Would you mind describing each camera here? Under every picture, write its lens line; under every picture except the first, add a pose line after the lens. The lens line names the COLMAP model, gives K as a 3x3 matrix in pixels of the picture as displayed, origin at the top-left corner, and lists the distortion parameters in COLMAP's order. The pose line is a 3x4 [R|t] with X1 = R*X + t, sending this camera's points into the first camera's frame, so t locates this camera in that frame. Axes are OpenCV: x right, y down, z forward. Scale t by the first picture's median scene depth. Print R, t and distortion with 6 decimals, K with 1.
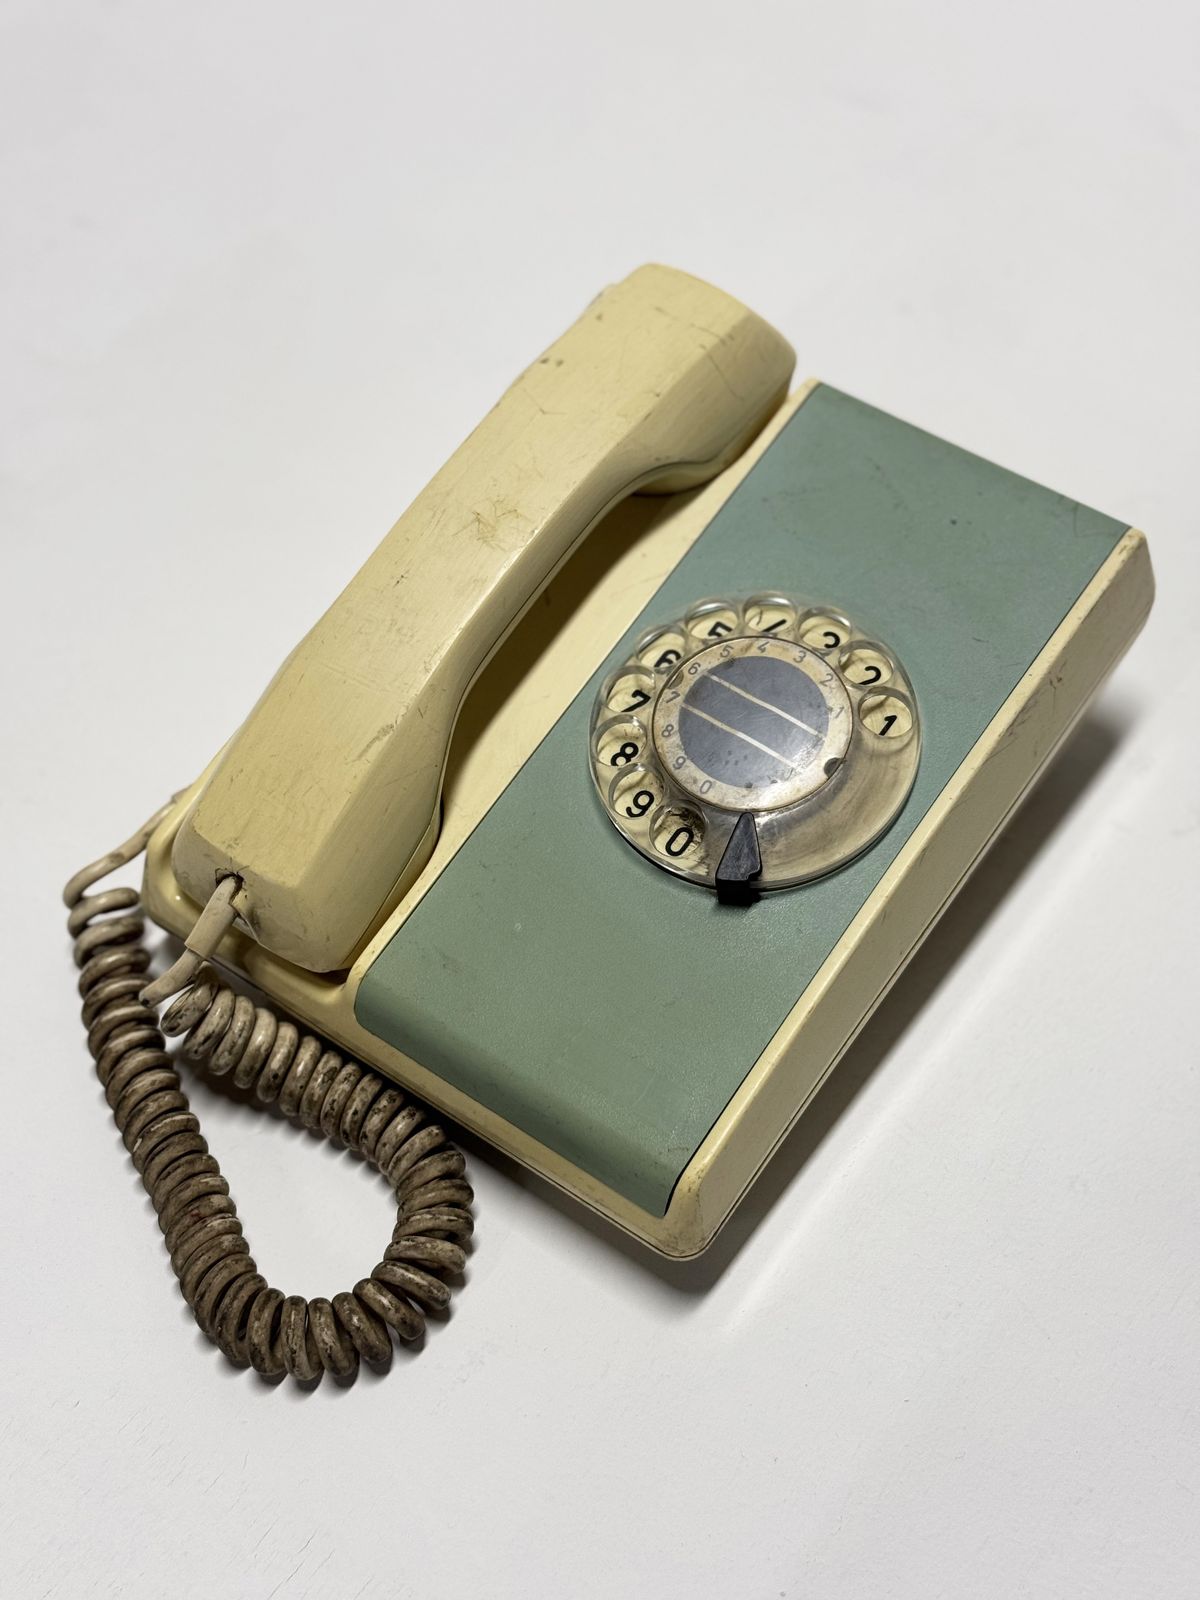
lens RADIAL K [[2228.3, 0, 597.5], [0, 2228.3, 798.2], [0, 0, 1]] dist [0.148534, 0.000000]
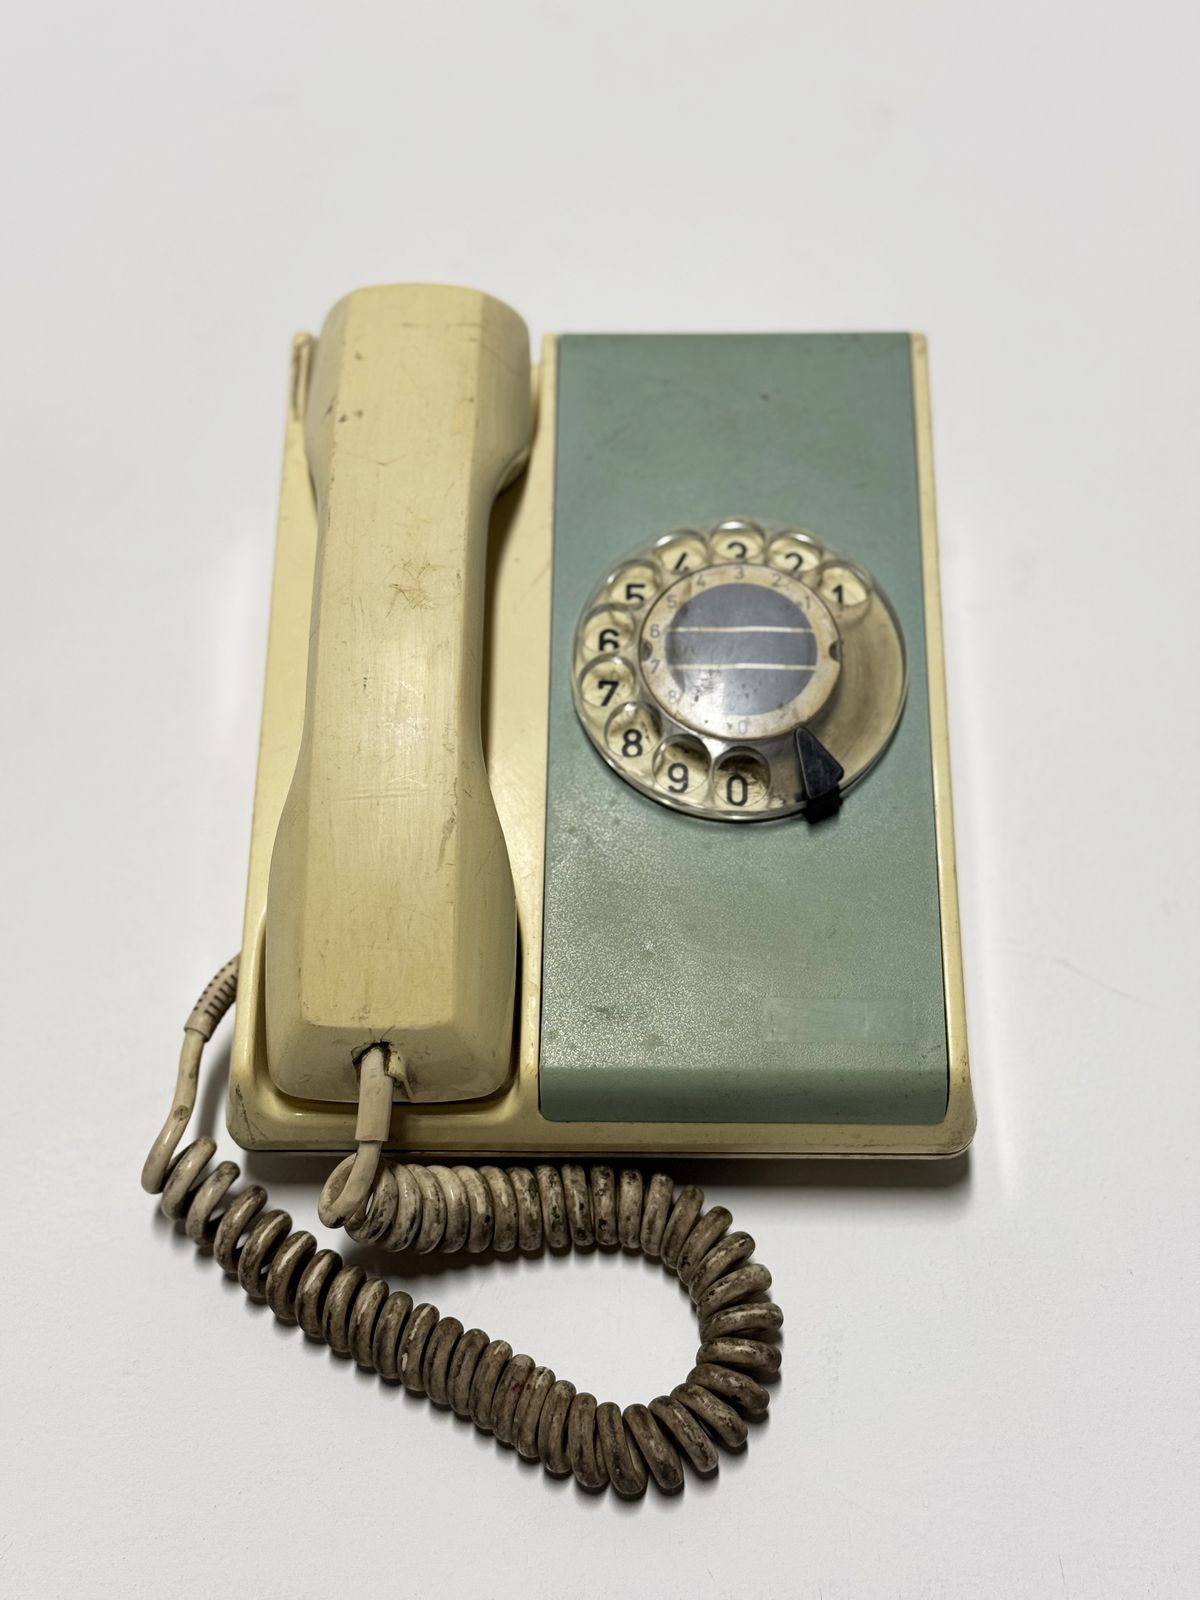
lens RADIAL K [[2228.3, 0, 601.7], [0, 2228.3, 801.4], [0, 0, 1]] dist [0.148534, 0.000000]
pose [[0.822321, -0.464458, 0.328737, -0.332781], [0.465459, 0.881363, 0.080912, -0.082519], [-0.327317, 0.086478, 0.940949, 0.095098]]
